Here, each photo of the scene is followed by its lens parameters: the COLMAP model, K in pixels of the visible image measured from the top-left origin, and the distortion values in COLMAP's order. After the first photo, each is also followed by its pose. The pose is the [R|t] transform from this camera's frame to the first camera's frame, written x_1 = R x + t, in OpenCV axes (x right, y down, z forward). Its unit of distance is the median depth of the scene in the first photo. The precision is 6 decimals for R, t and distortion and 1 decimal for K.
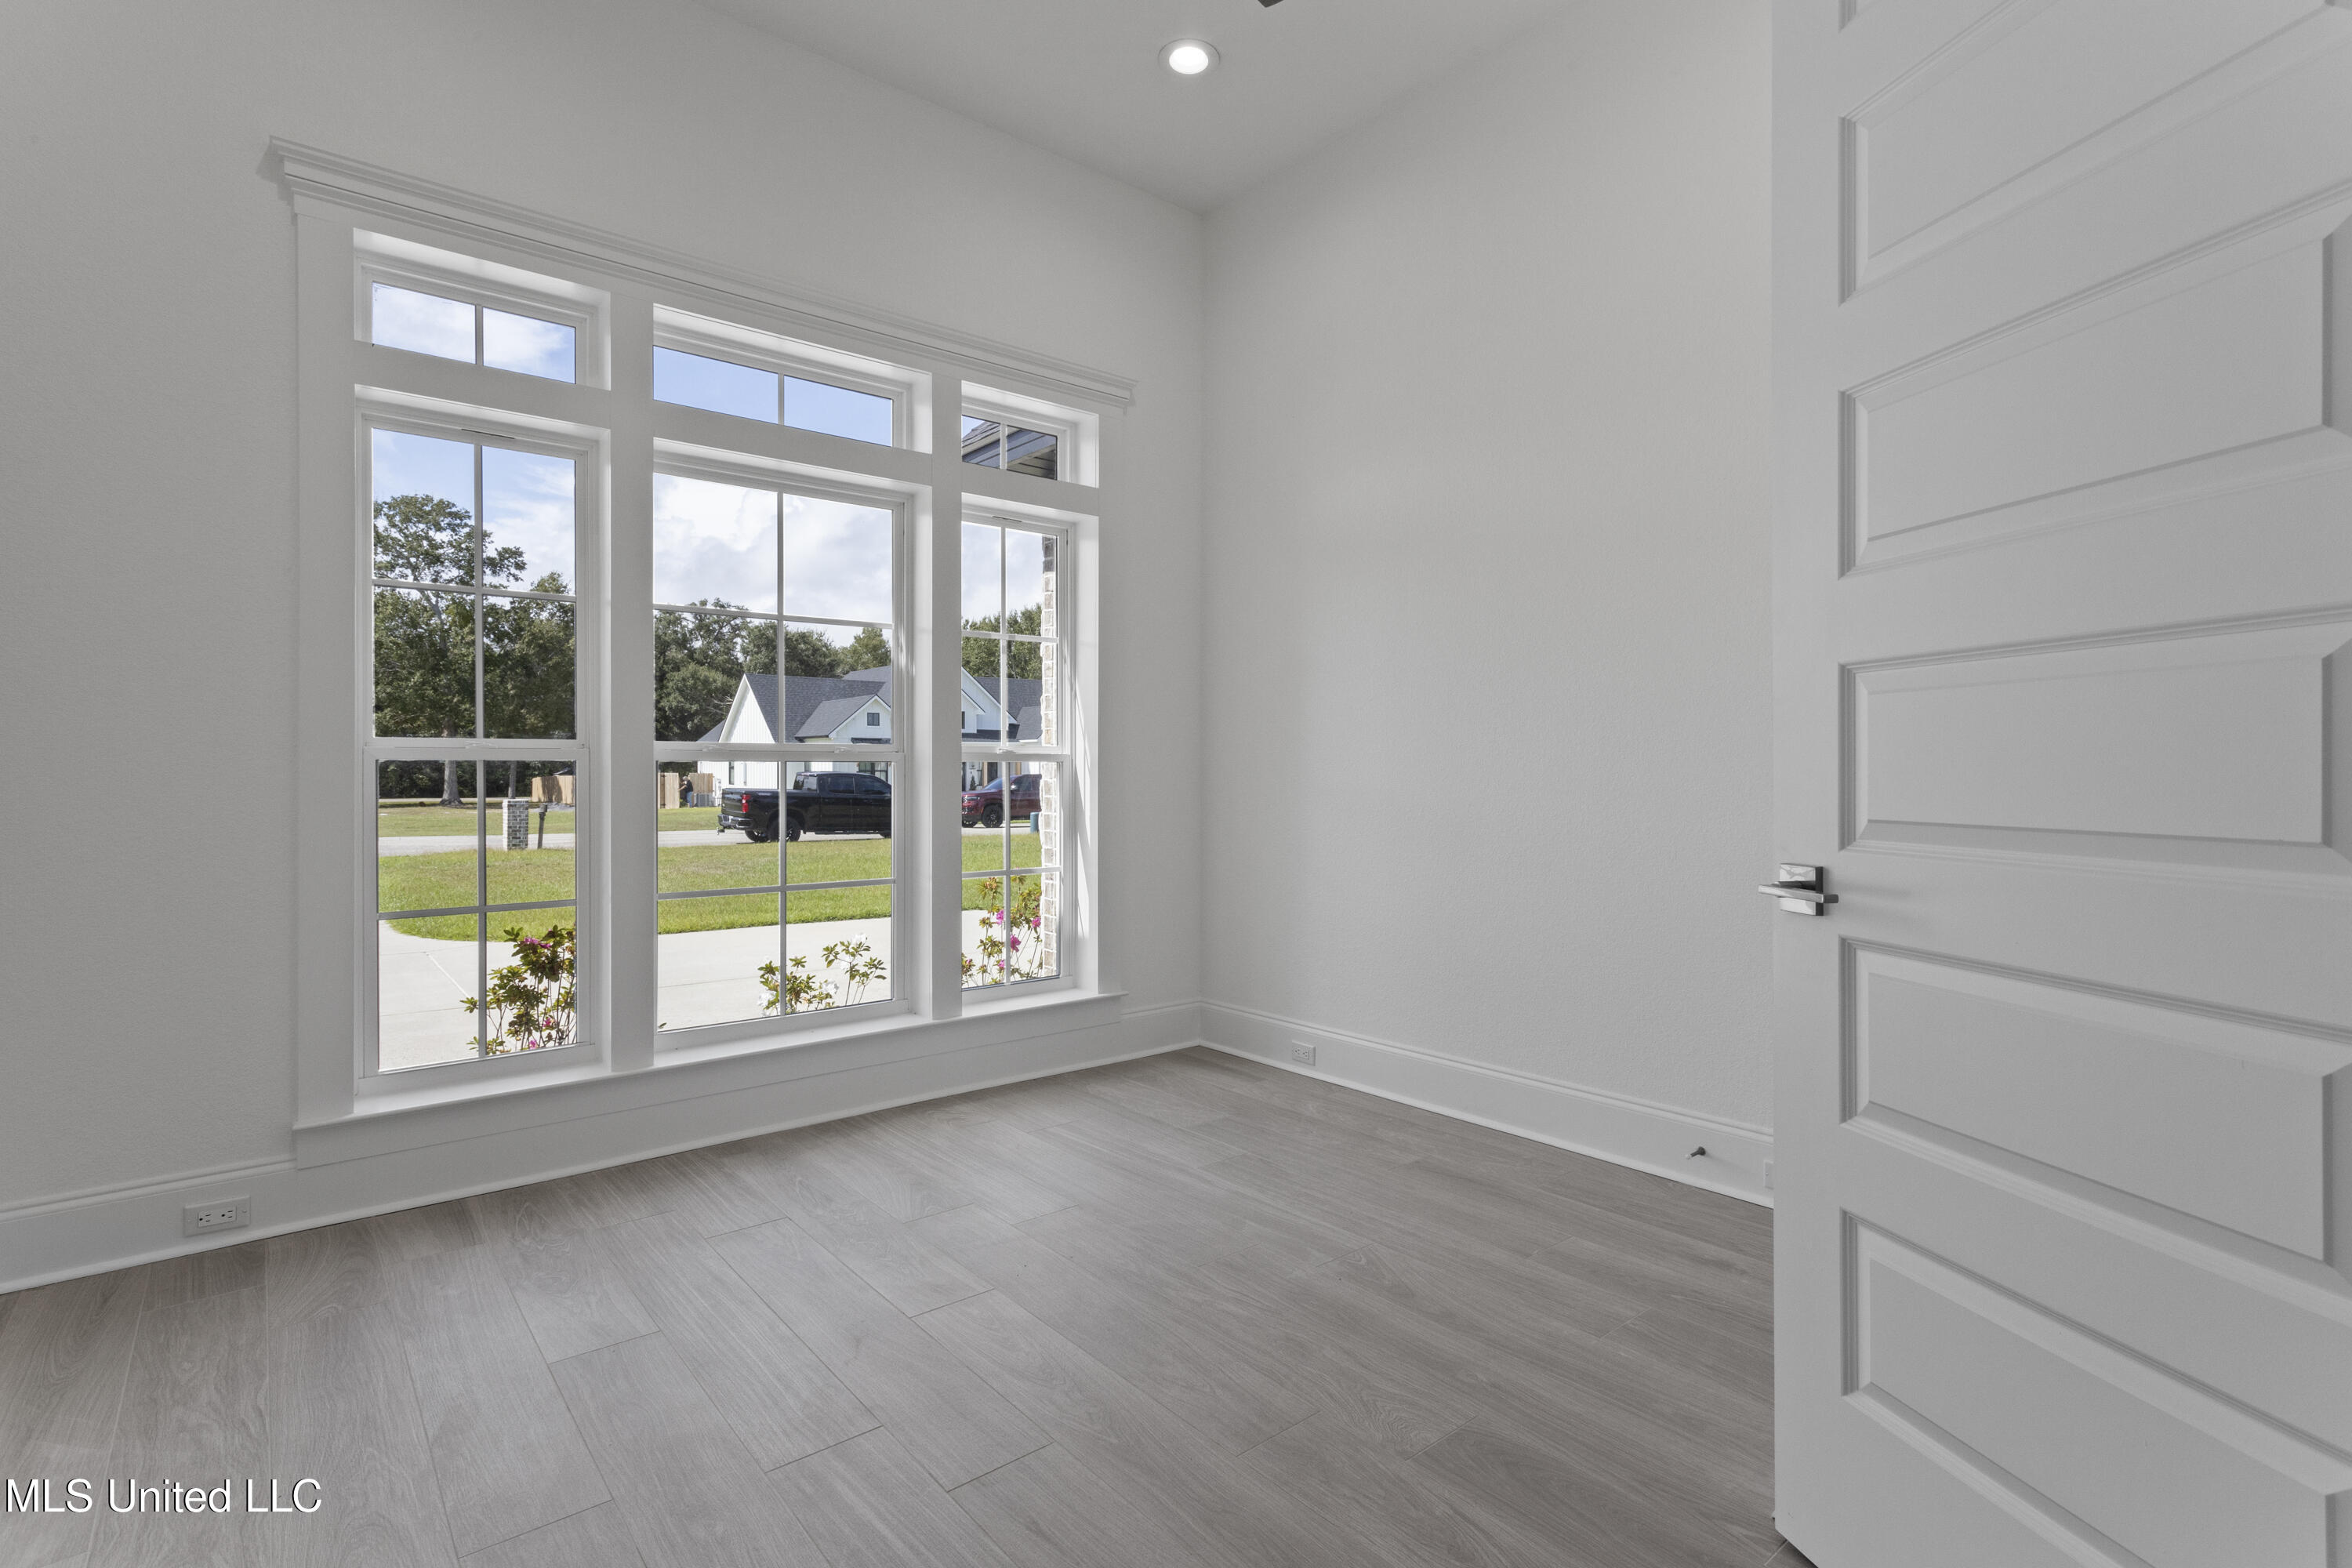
lens RADIAL K [[1114.0, 0, 1170.9], [0, 1114.0, 779.4], [0, 0, 1]] dist [0.000711, 0.001301]
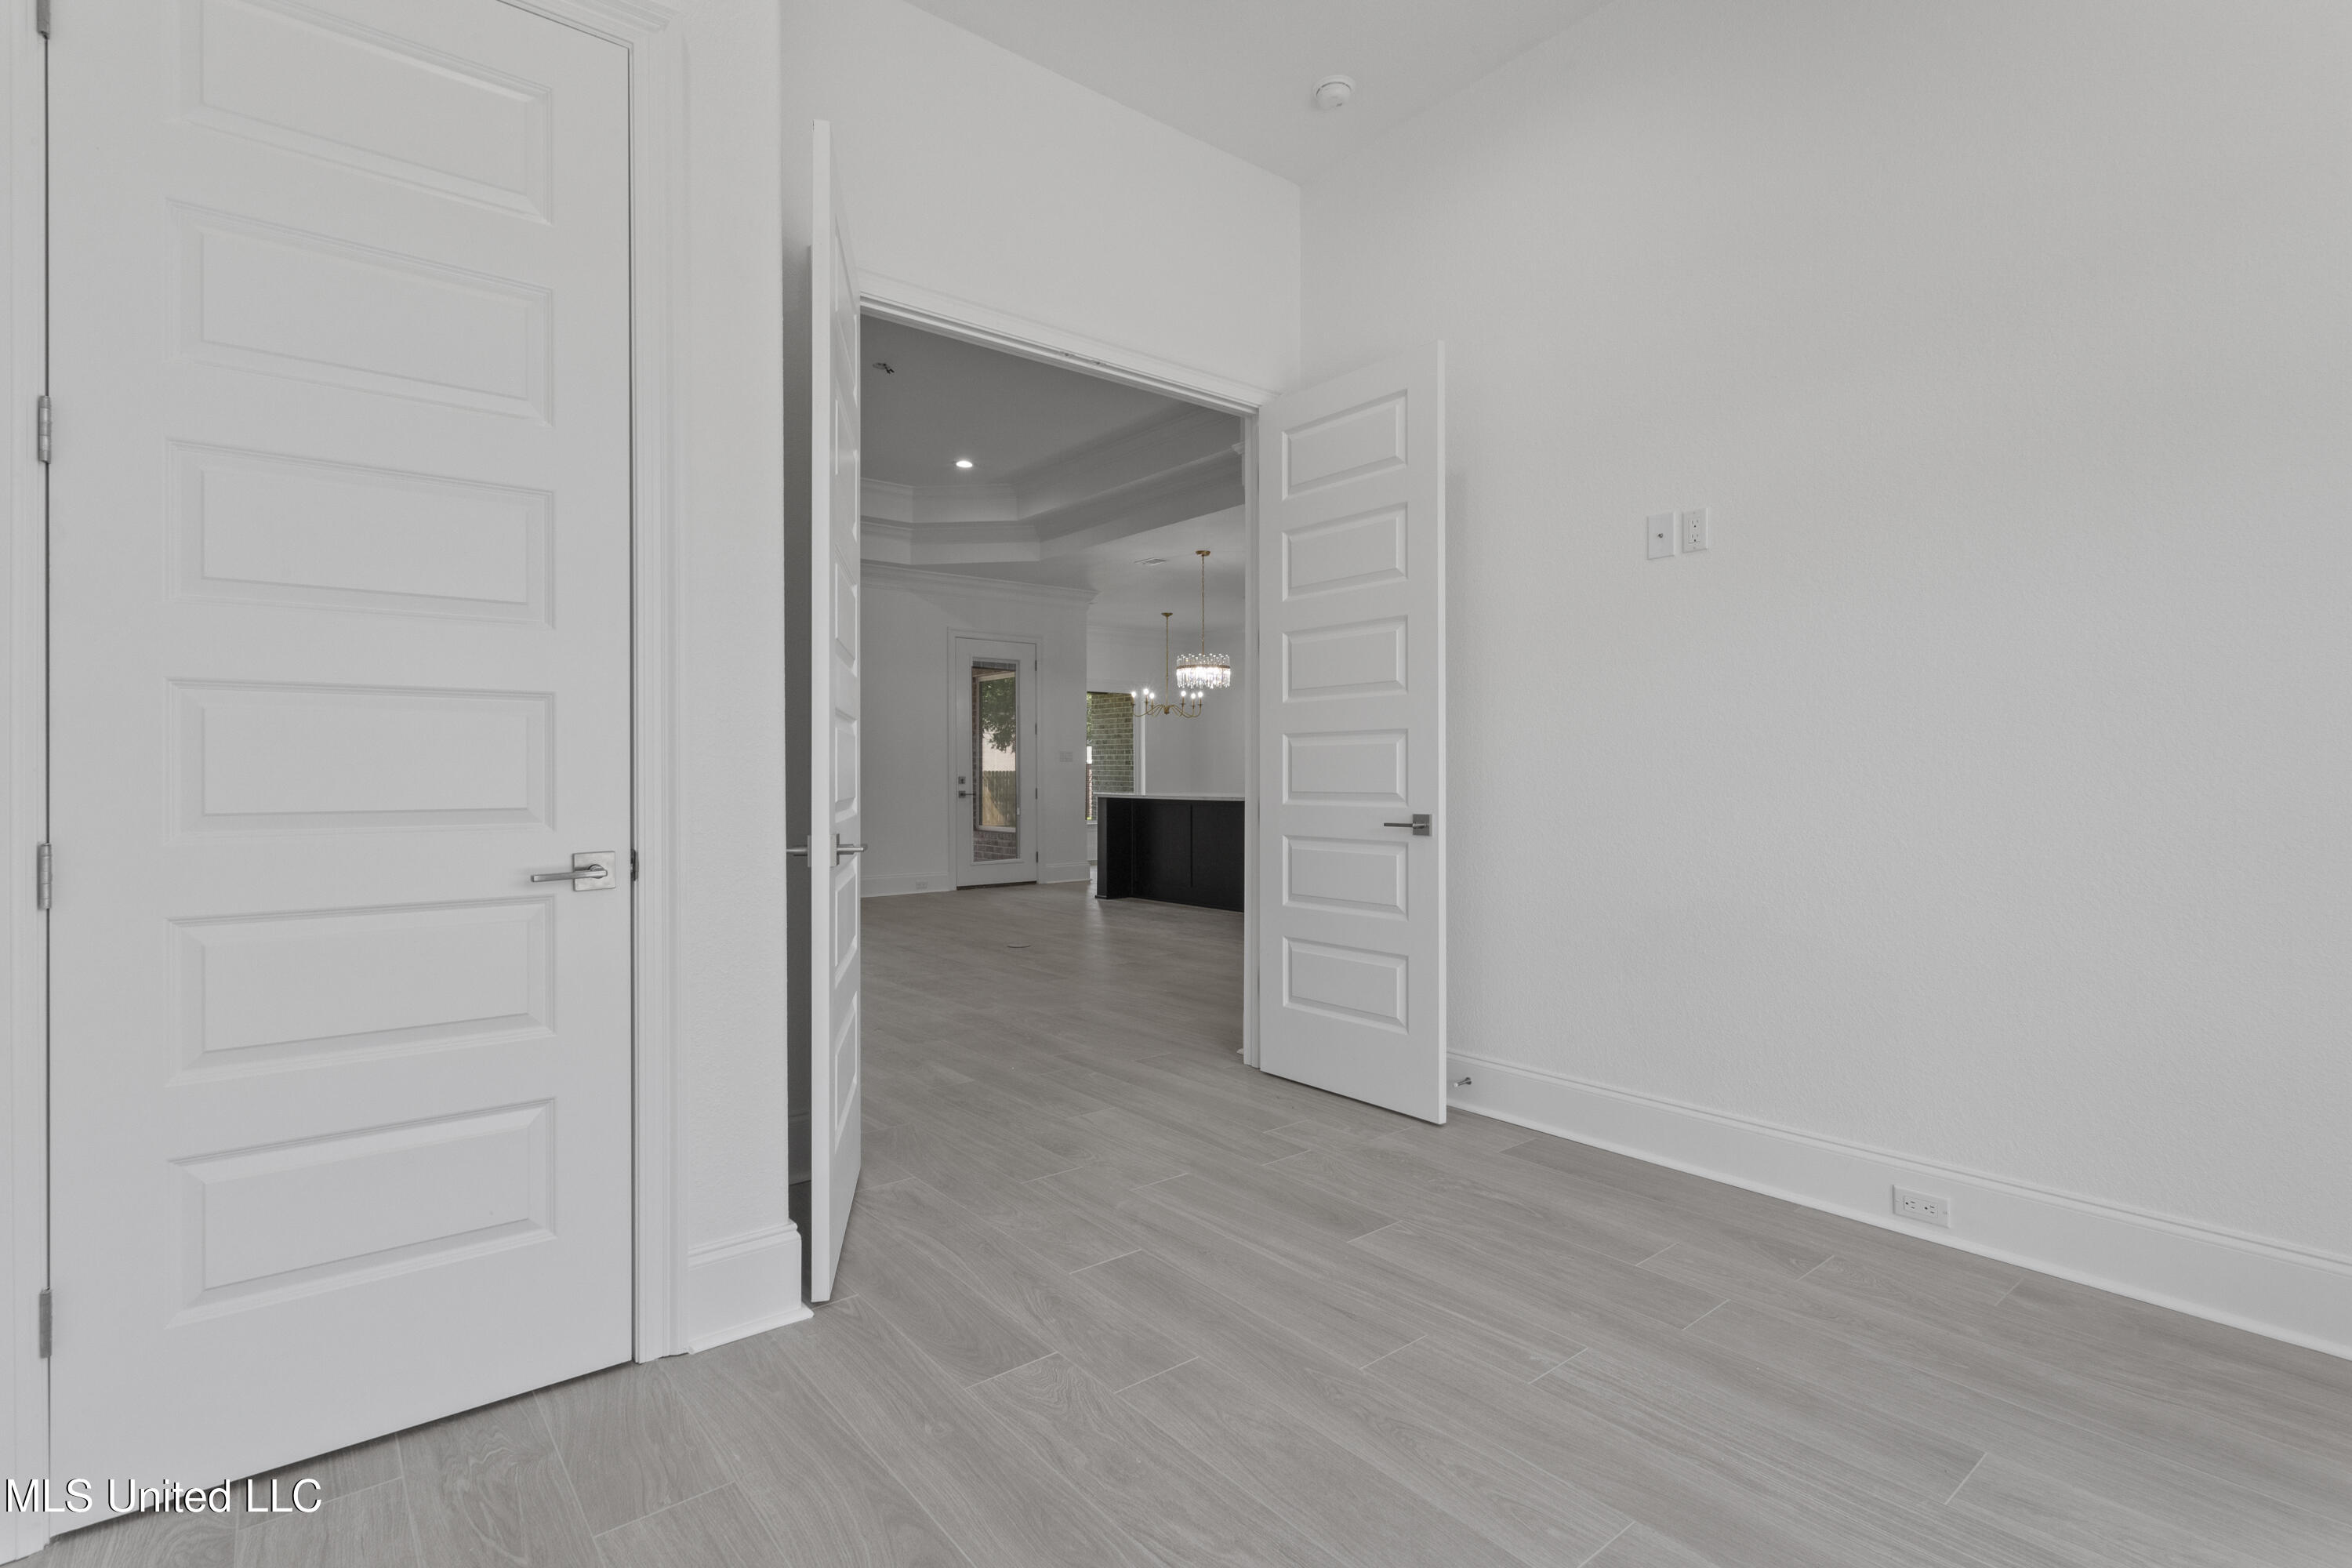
lens RADIAL K [[1114.0, 0, 1174.9], [0, 1114.0, 781.1], [0, 0, 1]] dist [0.000711, 0.001301]
pose [[-0.999964, 0.001128, 0.008399, 0.080111], [0.001210, 0.999952, 0.009699, -0.011234], [-0.008387, 0.009709, -0.999918, 2.336404]]
